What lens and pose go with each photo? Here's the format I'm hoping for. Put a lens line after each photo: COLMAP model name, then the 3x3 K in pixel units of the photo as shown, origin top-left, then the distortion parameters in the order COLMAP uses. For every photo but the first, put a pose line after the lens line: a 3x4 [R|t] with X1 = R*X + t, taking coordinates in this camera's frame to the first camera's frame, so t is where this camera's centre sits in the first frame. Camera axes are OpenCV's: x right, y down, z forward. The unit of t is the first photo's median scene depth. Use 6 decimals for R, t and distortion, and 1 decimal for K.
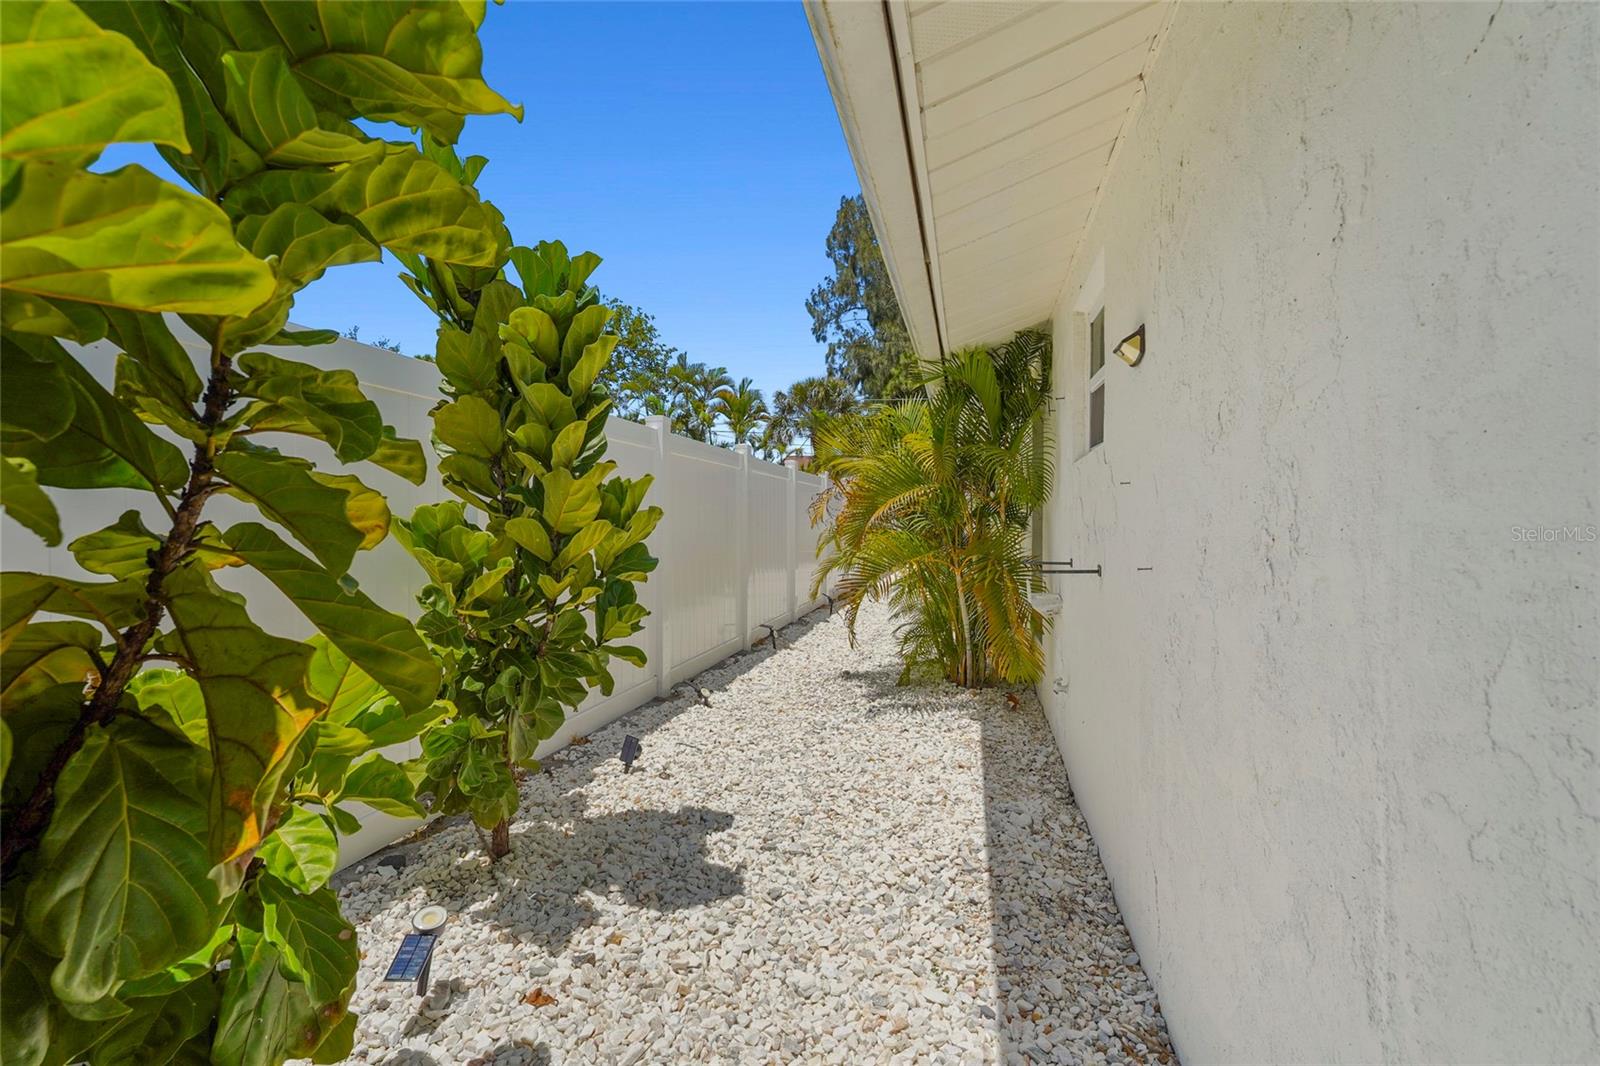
lens RADIAL K [[718.6, 0, 801.8], [0, 718.6, 532.5], [0, 0, 1]] dist [-0.000121, -0.000293]
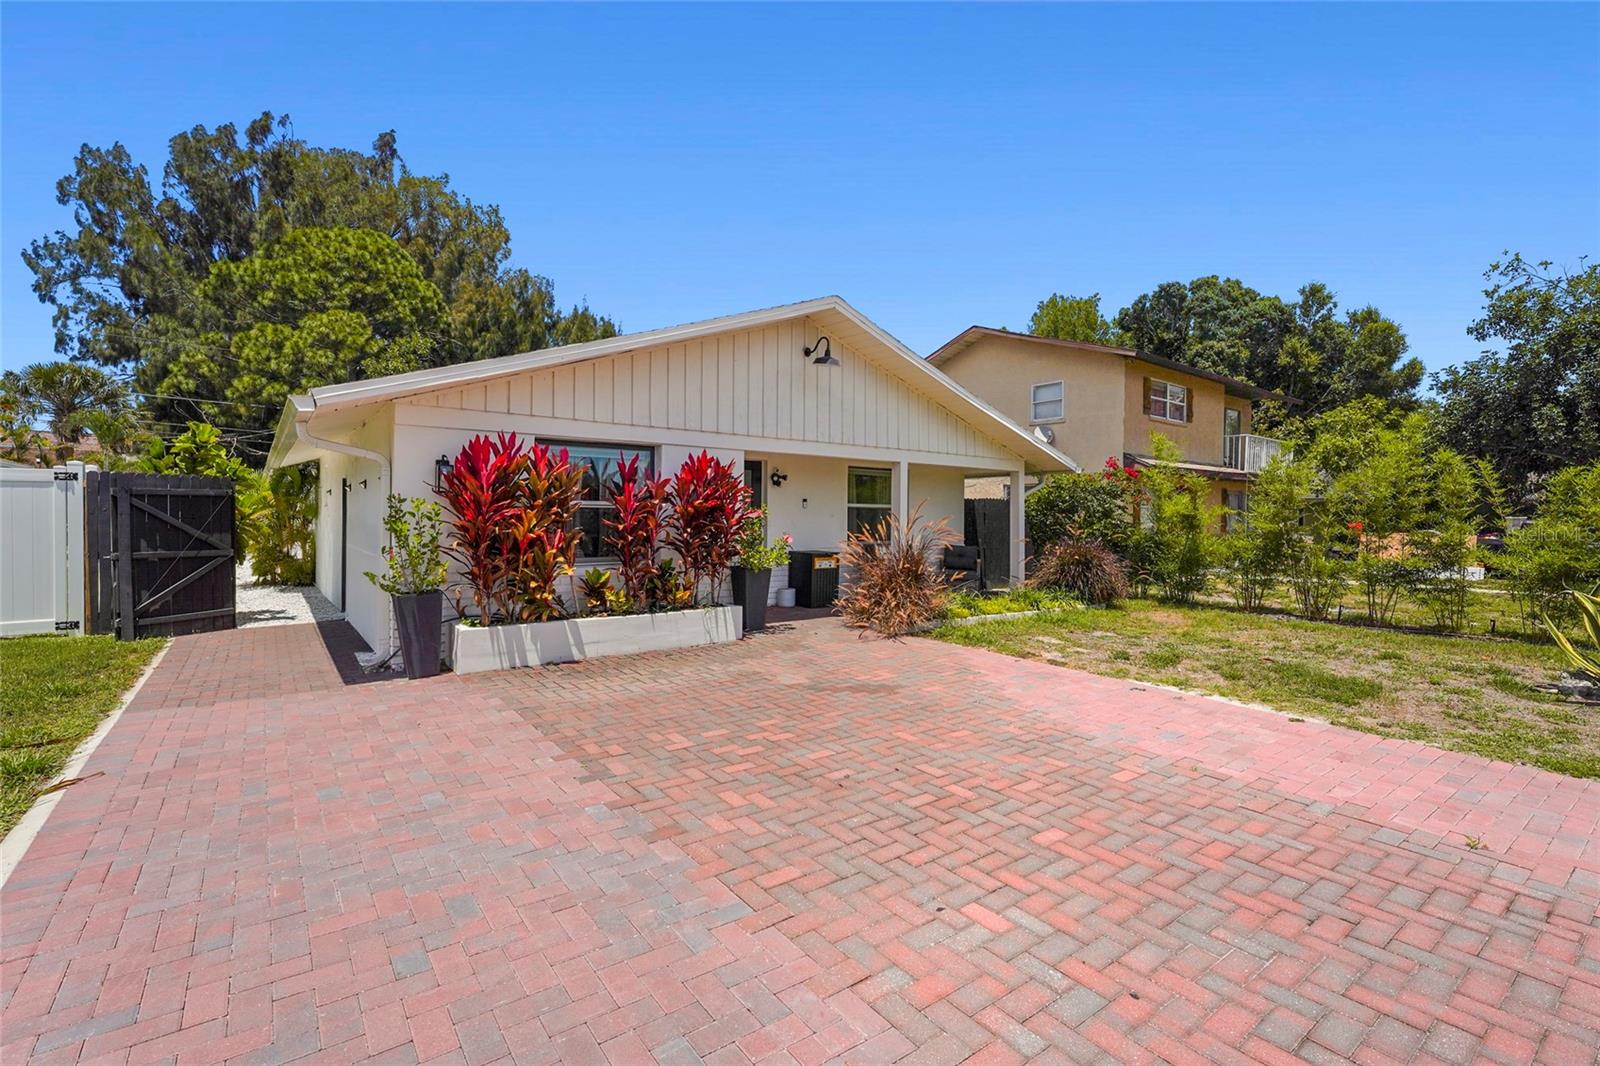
lens RADIAL K [[726.2, 0, 808.0], [0, 726.2, 516.0], [0, 0, 1]] dist [-0.010886, 0.010373]
pose [[0.631016, 0.008796, 0.775720, -0.072215], [0.000643, 0.999929, -0.011861, 0.000174], [-0.775770, 0.007983, 0.630966, -0.251992]]
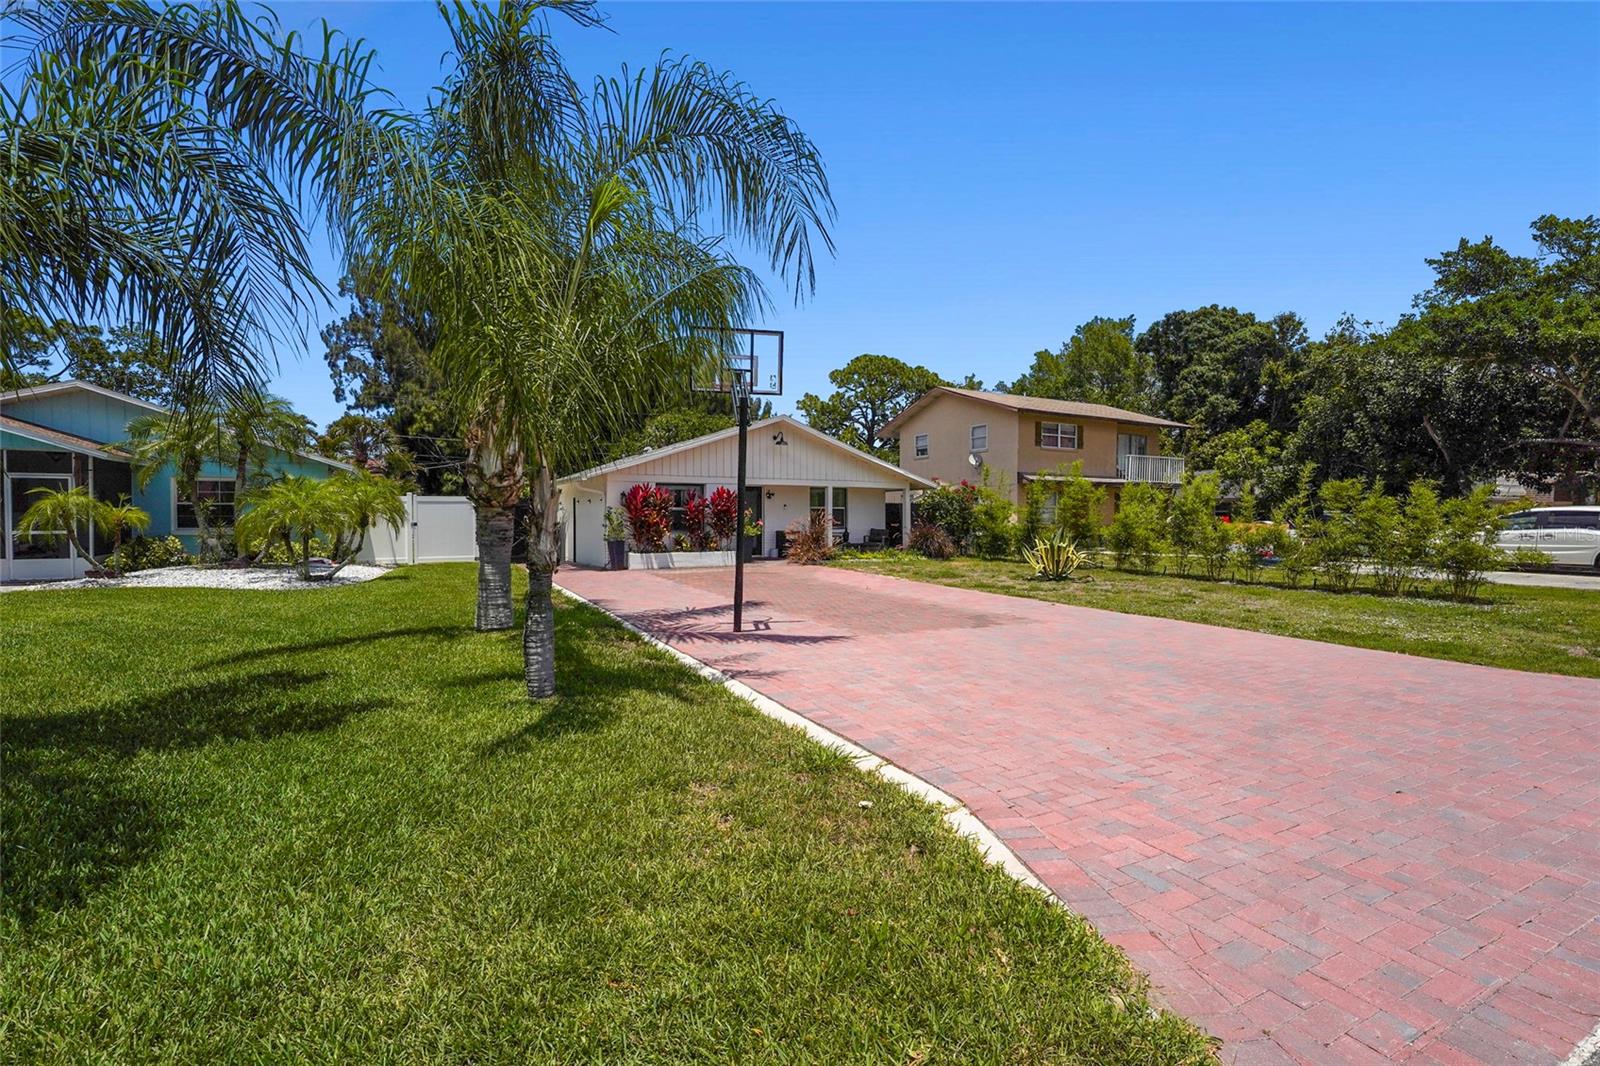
lens RADIAL K [[718.6, 0, 801.8], [0, 718.6, 532.5], [0, 0, 1]] dist [-0.000121, -0.000293]
pose [[0.750800, -0.011194, 0.660434, -0.199817], [0.006136, 0.999931, 0.009974, 0.005604], [-0.660501, -0.003436, 0.750818, -0.476427]]
